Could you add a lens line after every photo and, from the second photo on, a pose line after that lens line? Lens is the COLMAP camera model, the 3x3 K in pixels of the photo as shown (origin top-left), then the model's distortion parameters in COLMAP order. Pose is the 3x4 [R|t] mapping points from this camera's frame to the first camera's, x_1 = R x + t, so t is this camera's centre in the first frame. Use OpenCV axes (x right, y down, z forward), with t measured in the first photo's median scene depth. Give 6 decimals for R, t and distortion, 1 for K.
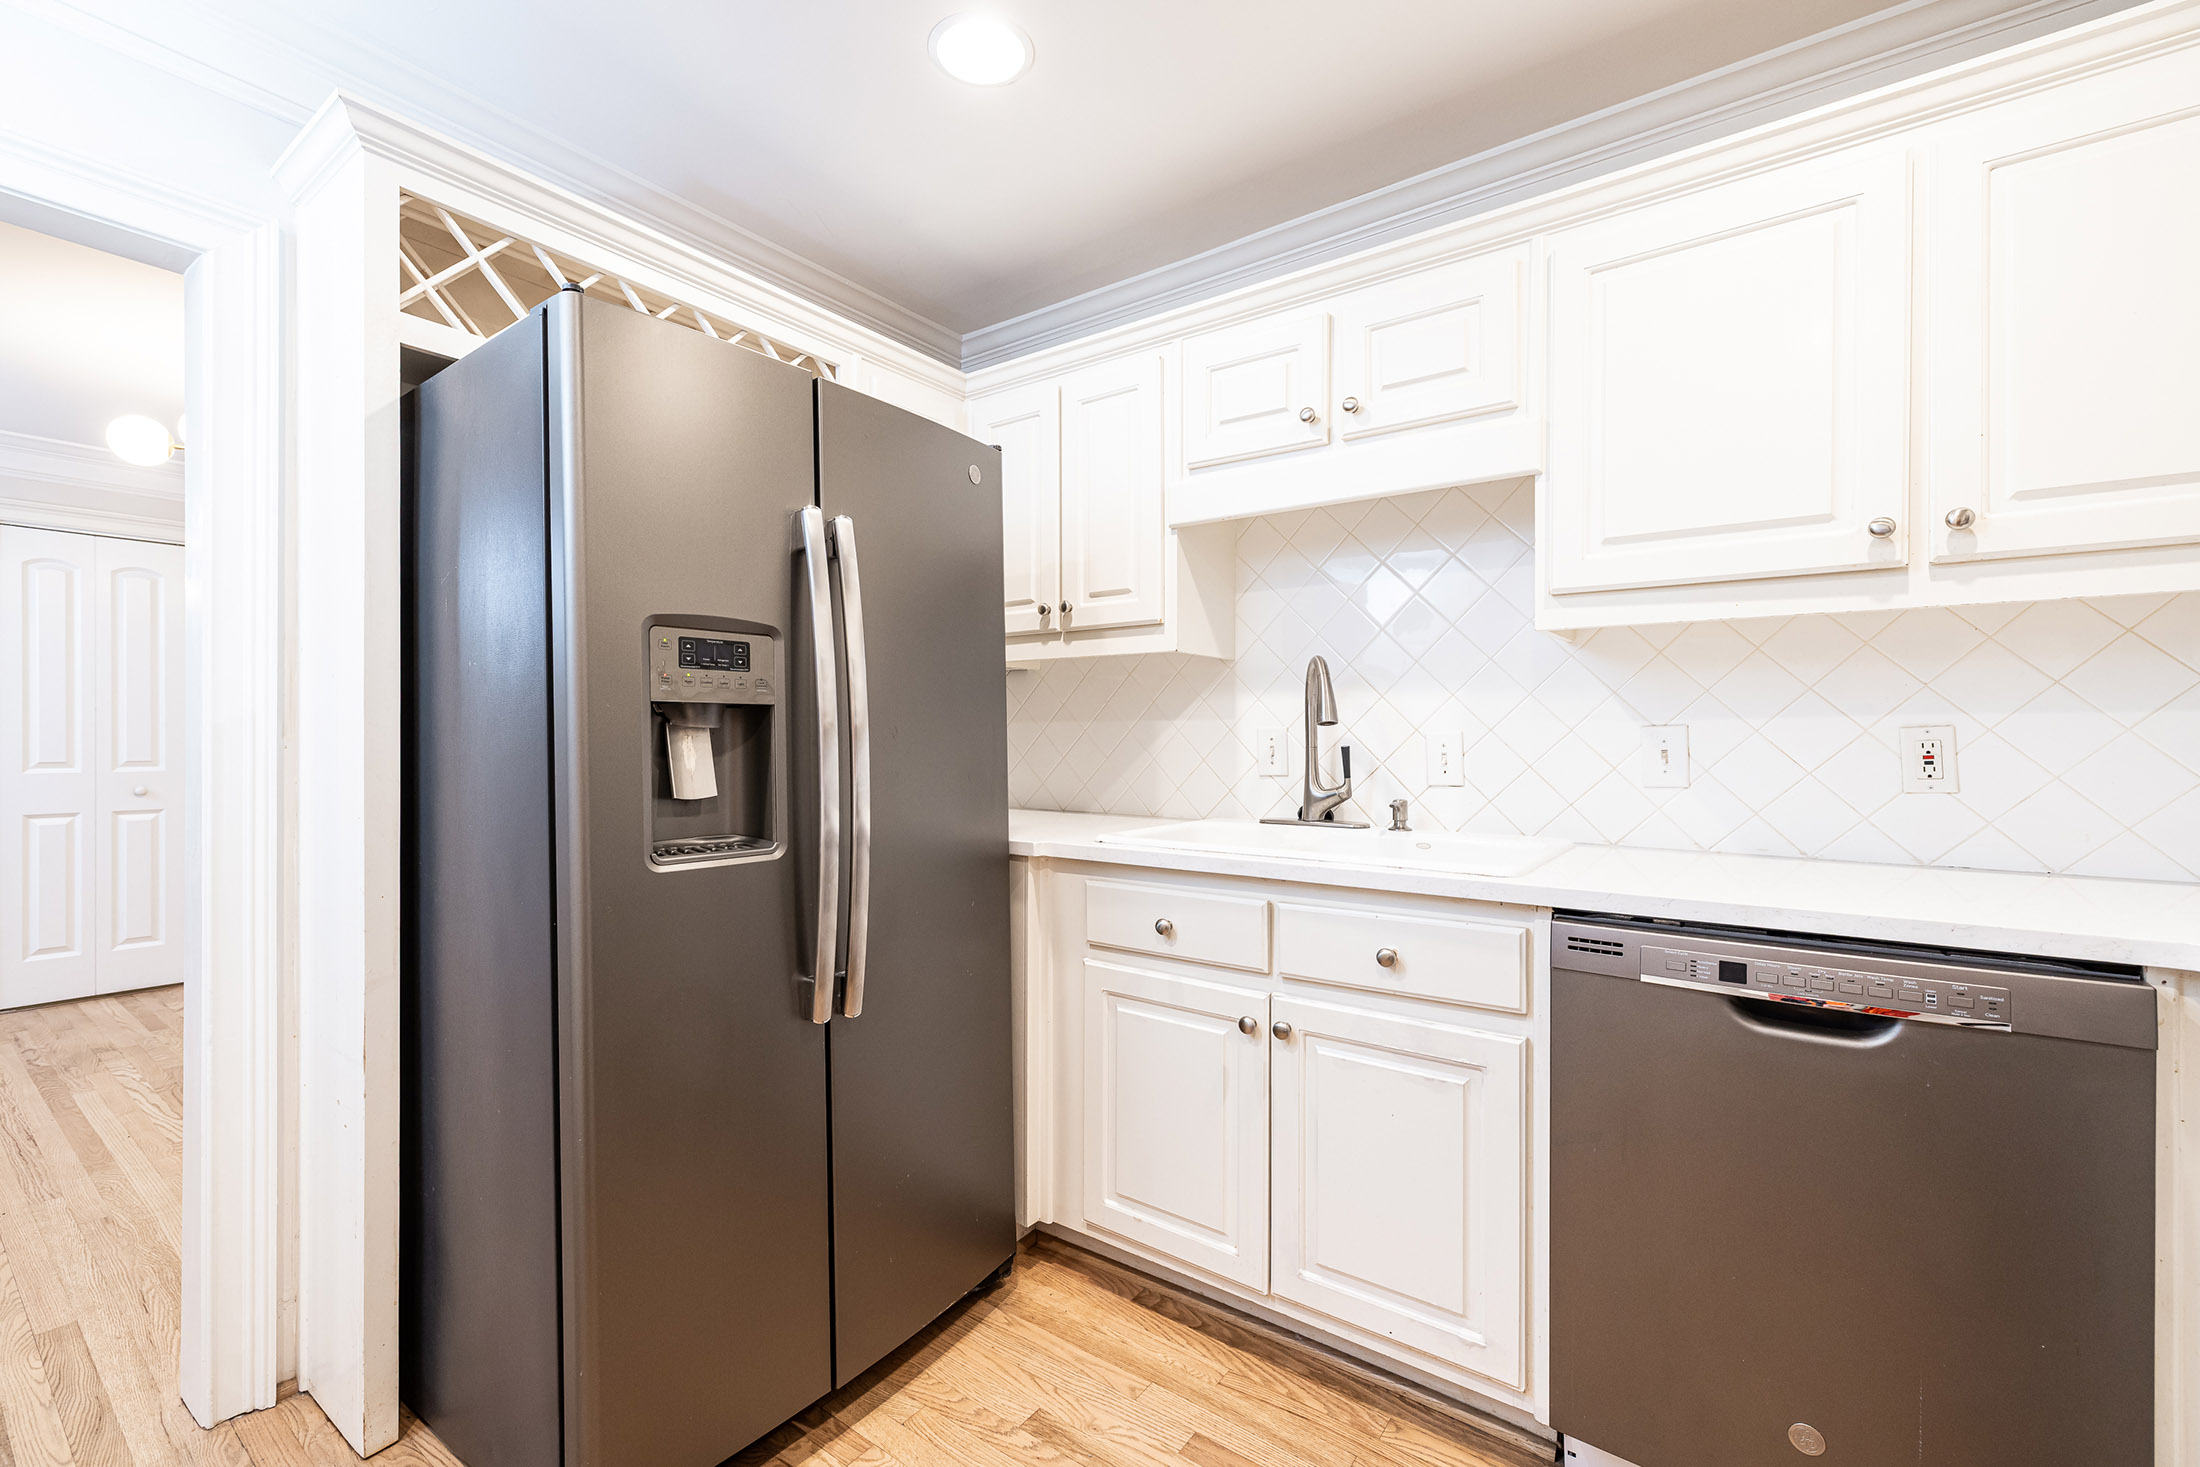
lens RADIAL K [[942.8, 0, 1045.9], [0, 942.8, 740.5], [0, 0, 1]] dist [0.003206, 0.000297]
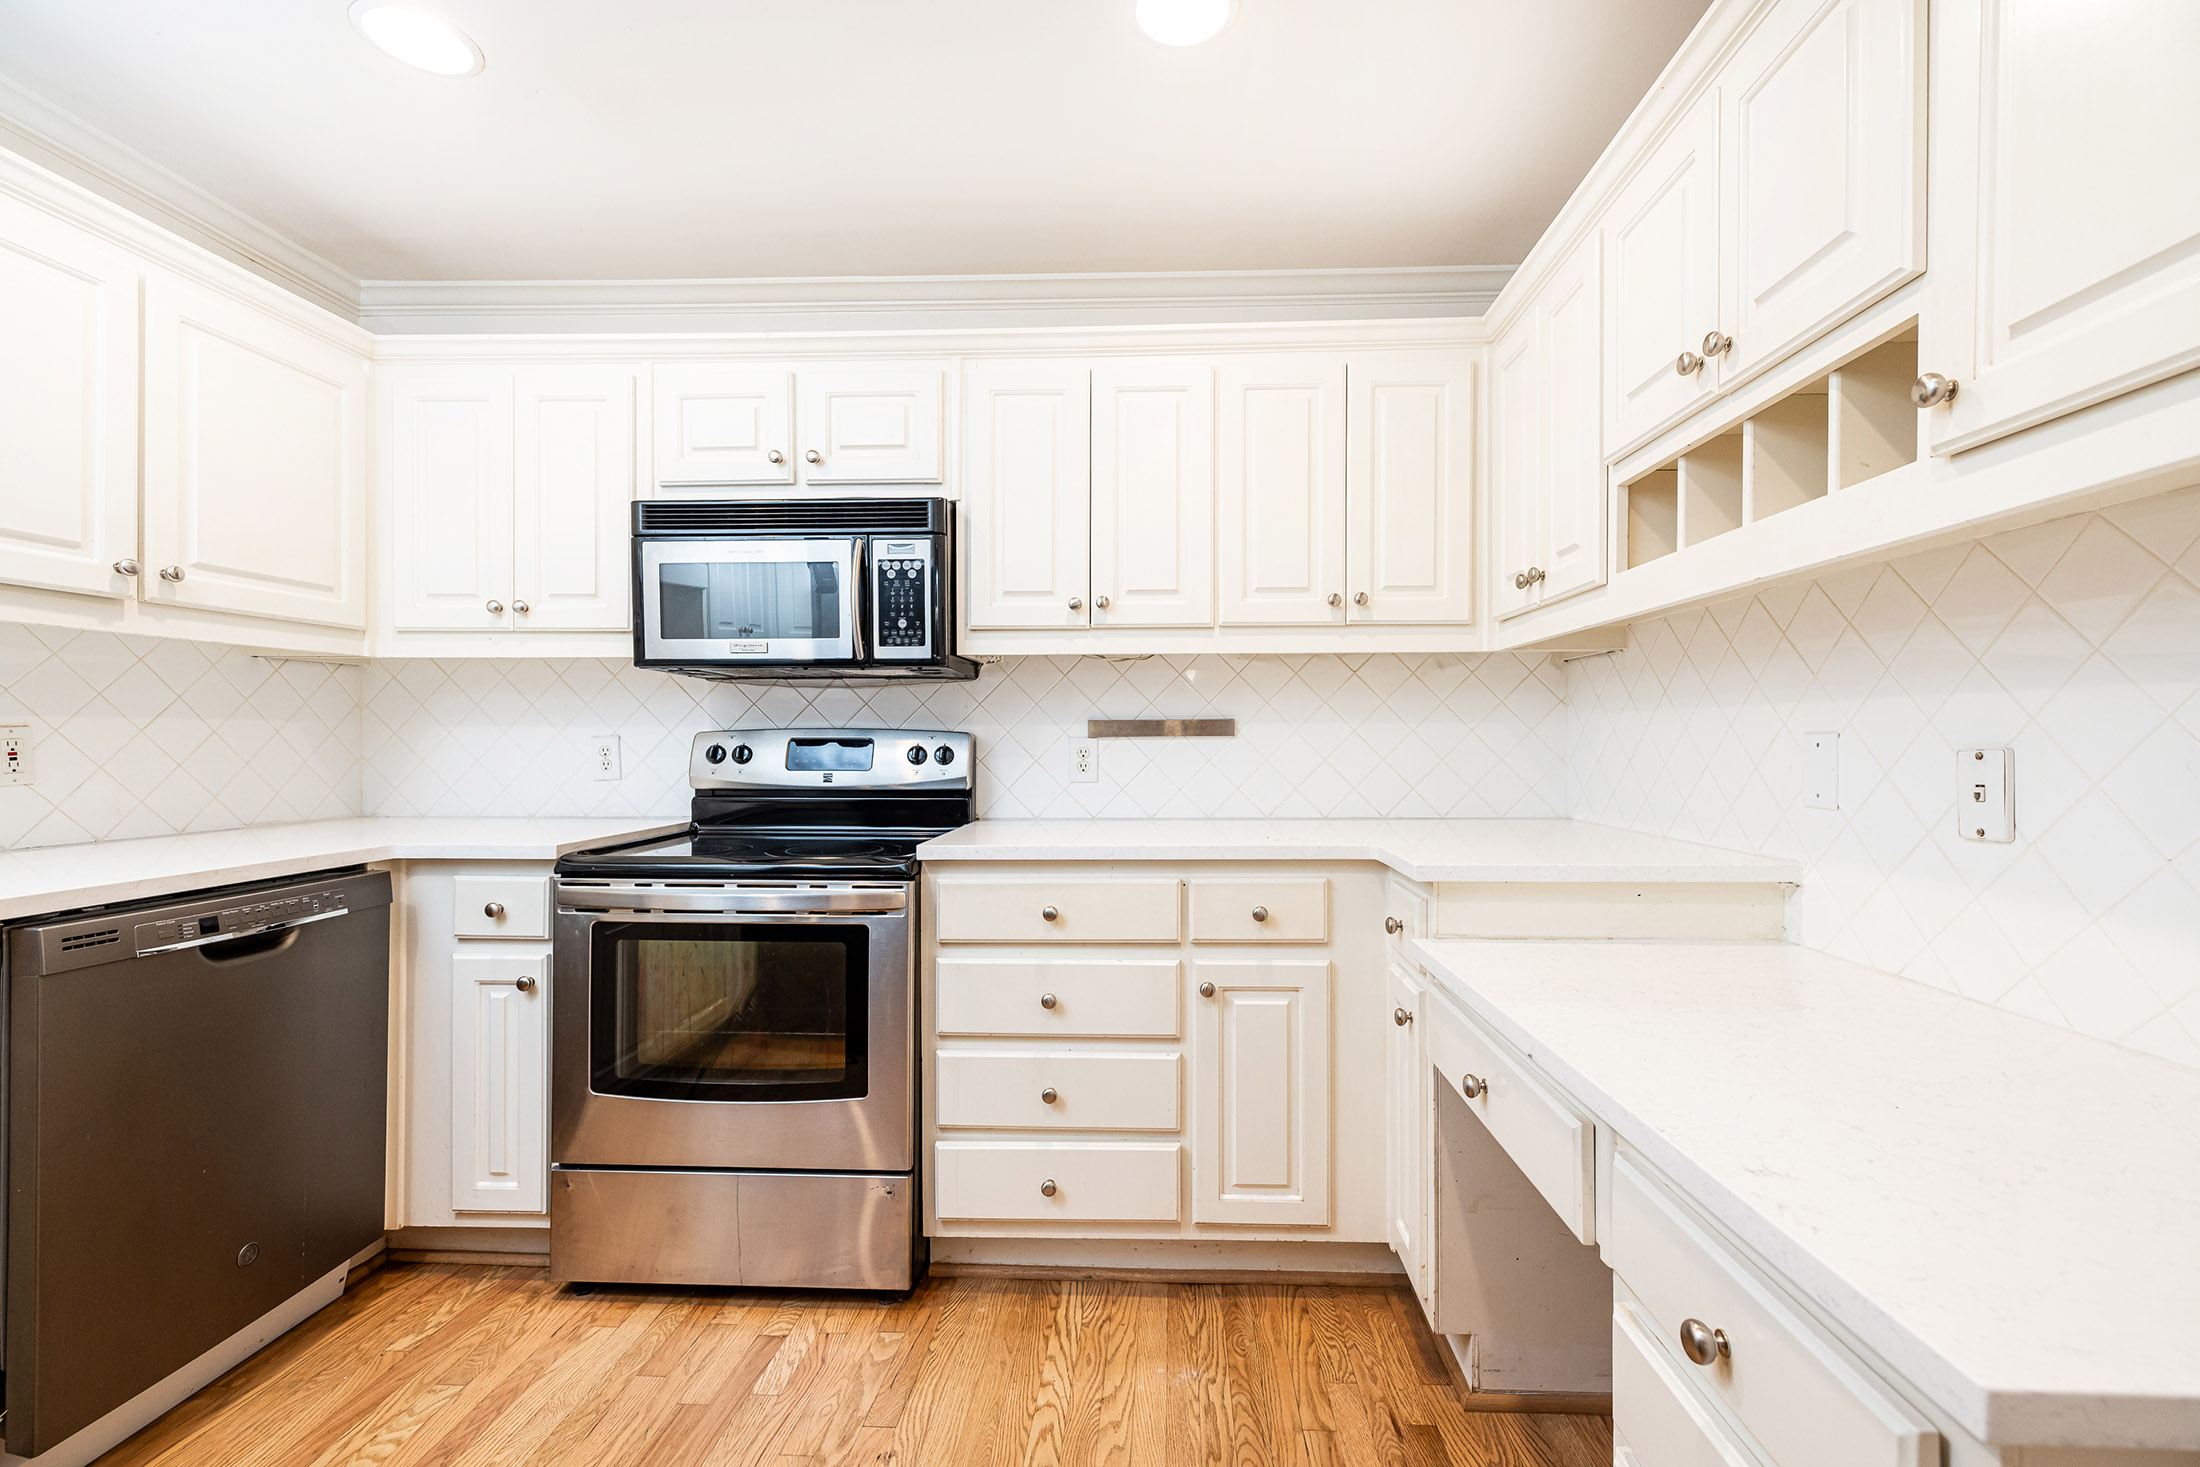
lens RADIAL K [[996.0, 0, 1115.5], [0, 996.0, 733.9], [0, 0, 1]] dist [0.000905, 0.000384]
pose [[-0.566310, 0.000024, 0.824192, -0.781263], [0.000687, 1.000000, 0.000443, -0.005747], [-0.824192, 0.000817, -0.566310, 0.569254]]
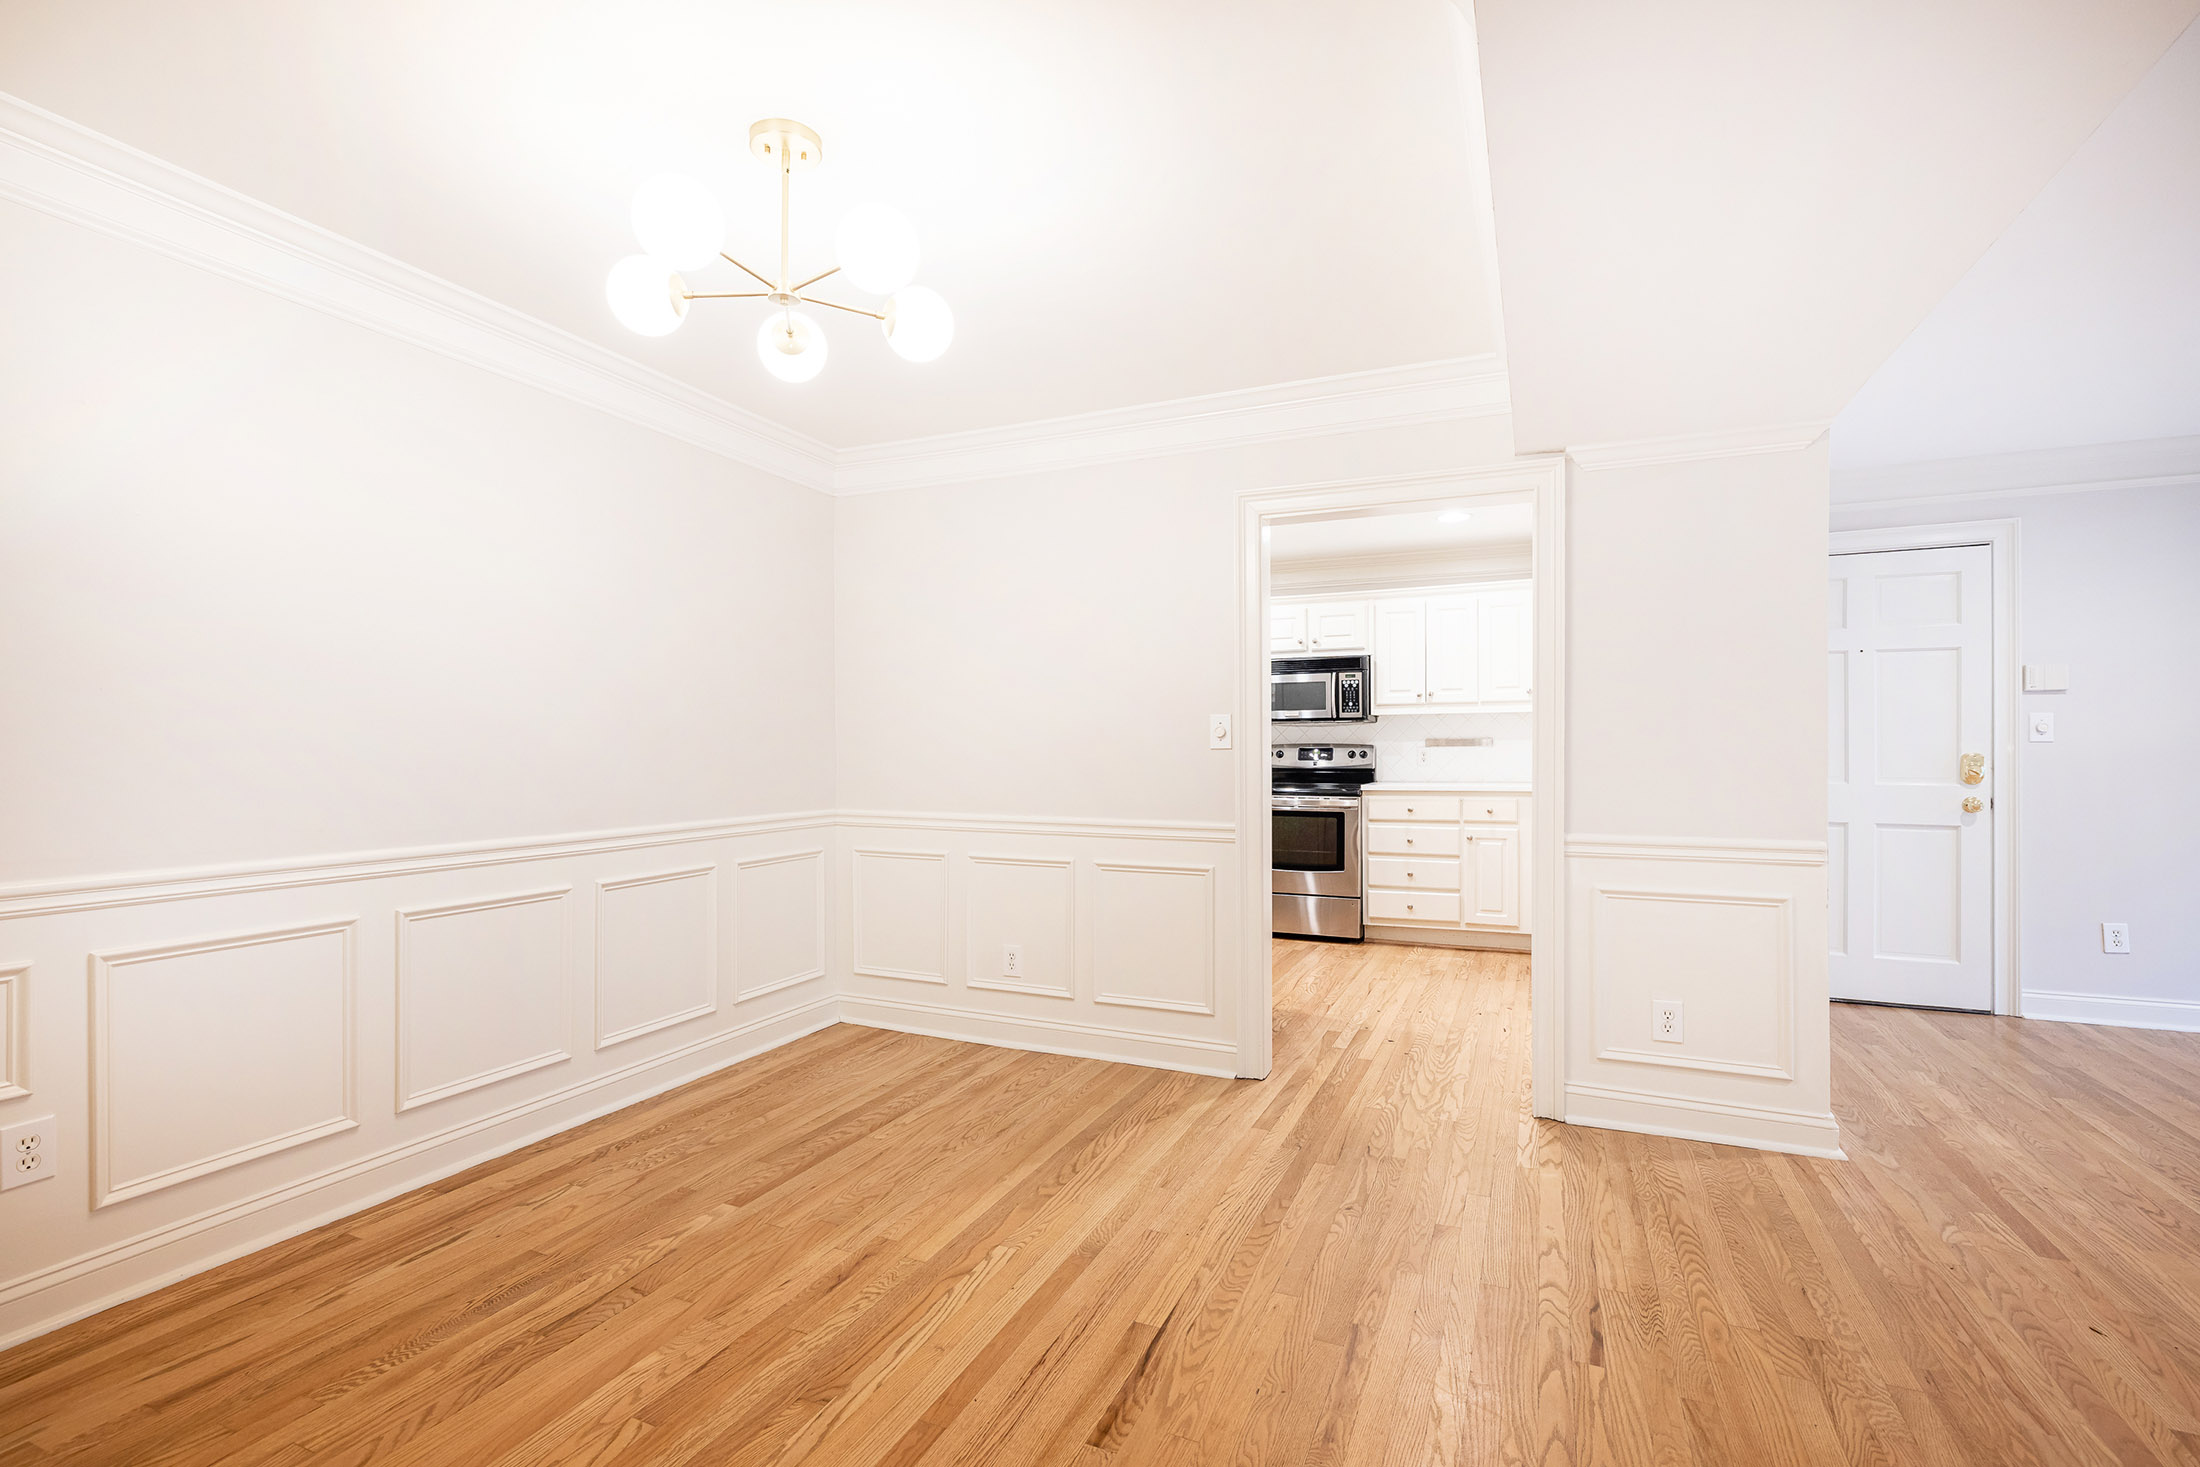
lens RADIAL K [[983.5, 0, 1108.2], [0, 983.5, 746.3], [0, 0, 1]] dist [-0.002873, -0.000293]
pose [[-0.244445, -0.000957, 0.969663, -3.305974], [0.007838, 0.999965, 0.002962, -0.026661], [-0.969632, 0.008324, -0.244429, 2.111369]]
